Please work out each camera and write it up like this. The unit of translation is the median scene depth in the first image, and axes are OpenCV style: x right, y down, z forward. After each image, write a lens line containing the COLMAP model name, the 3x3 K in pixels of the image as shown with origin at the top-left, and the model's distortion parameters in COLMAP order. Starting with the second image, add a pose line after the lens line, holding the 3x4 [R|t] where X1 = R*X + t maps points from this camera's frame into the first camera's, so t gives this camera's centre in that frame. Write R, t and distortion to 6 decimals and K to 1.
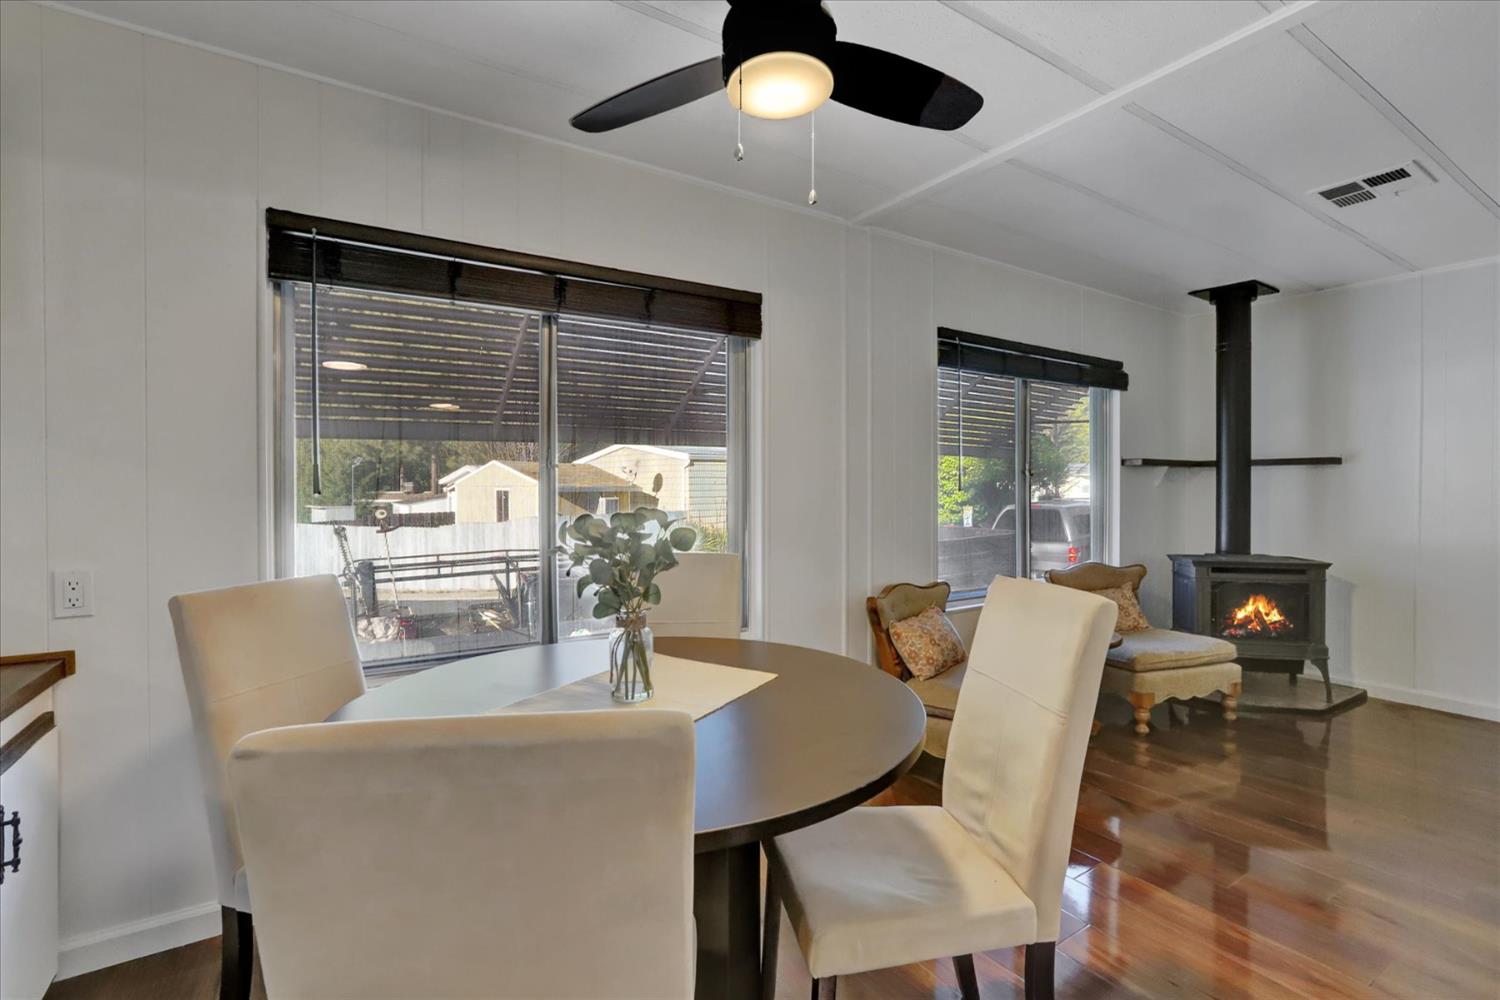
lens RADIAL K [[690.7, 0, 755.2], [0, 690.7, 490.2], [0, 0, 1]] dist [-0.023144, 0.007031]
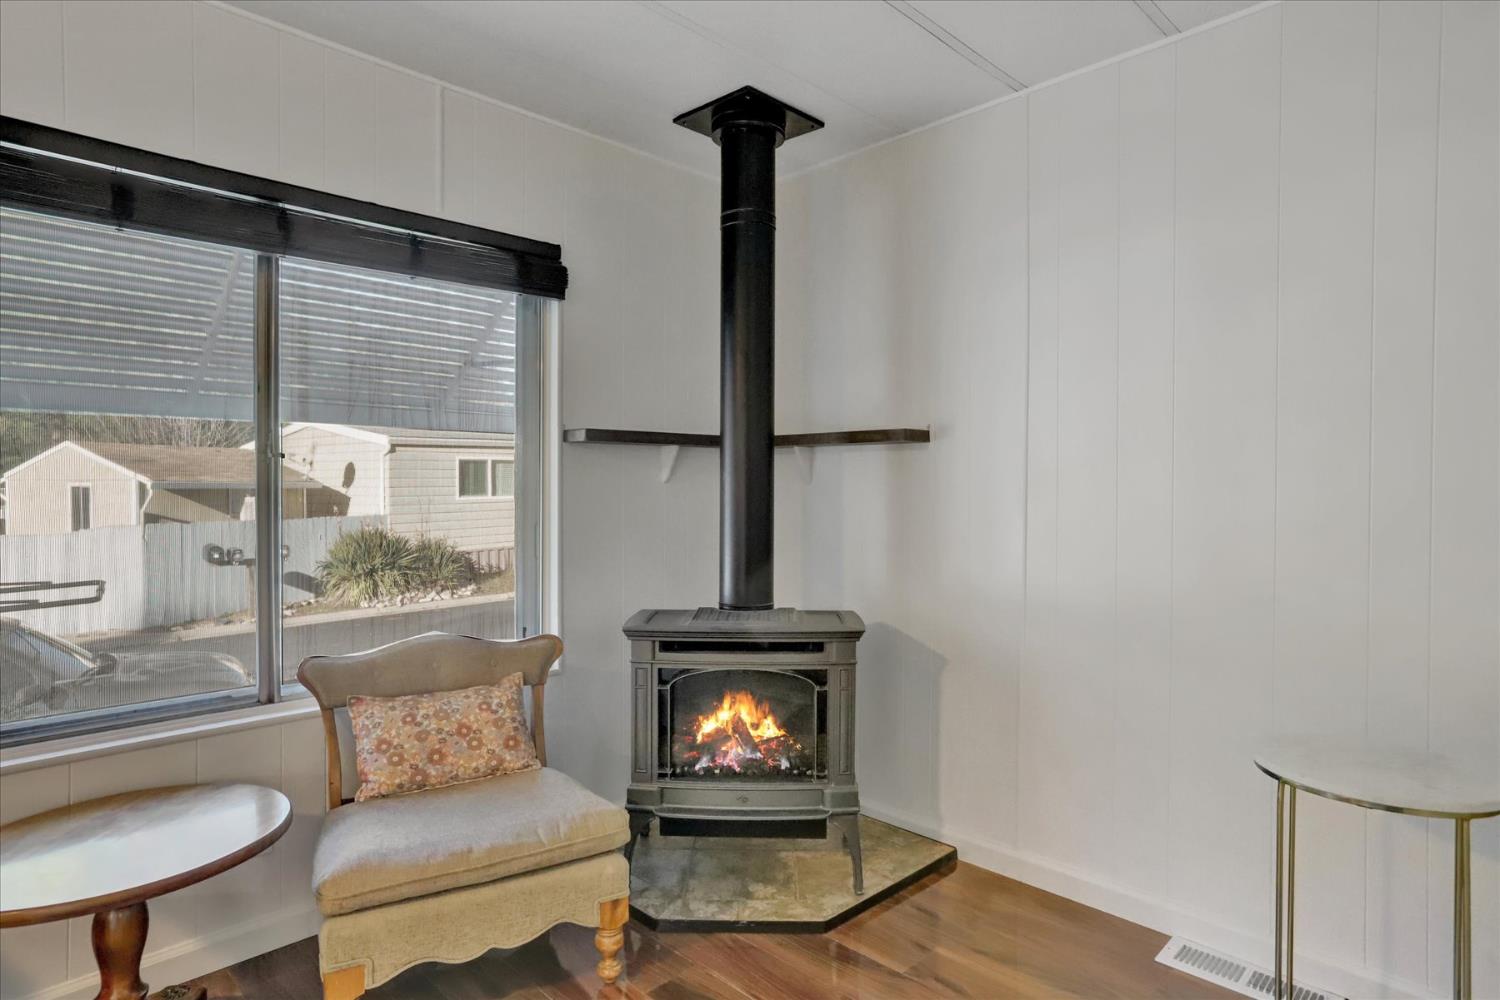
lens RADIAL K [[789.5, 0, 748.0], [0, 789.5, 502.2], [0, 0, 1]] dist [-0.006818, 0.008753]
pose [[0.980810, -0.001878, 0.194958, 0.529354], [-0.002215, 0.999782, 0.020773, -0.002242], [-0.194954, -0.020806, 0.980592, 0.350253]]
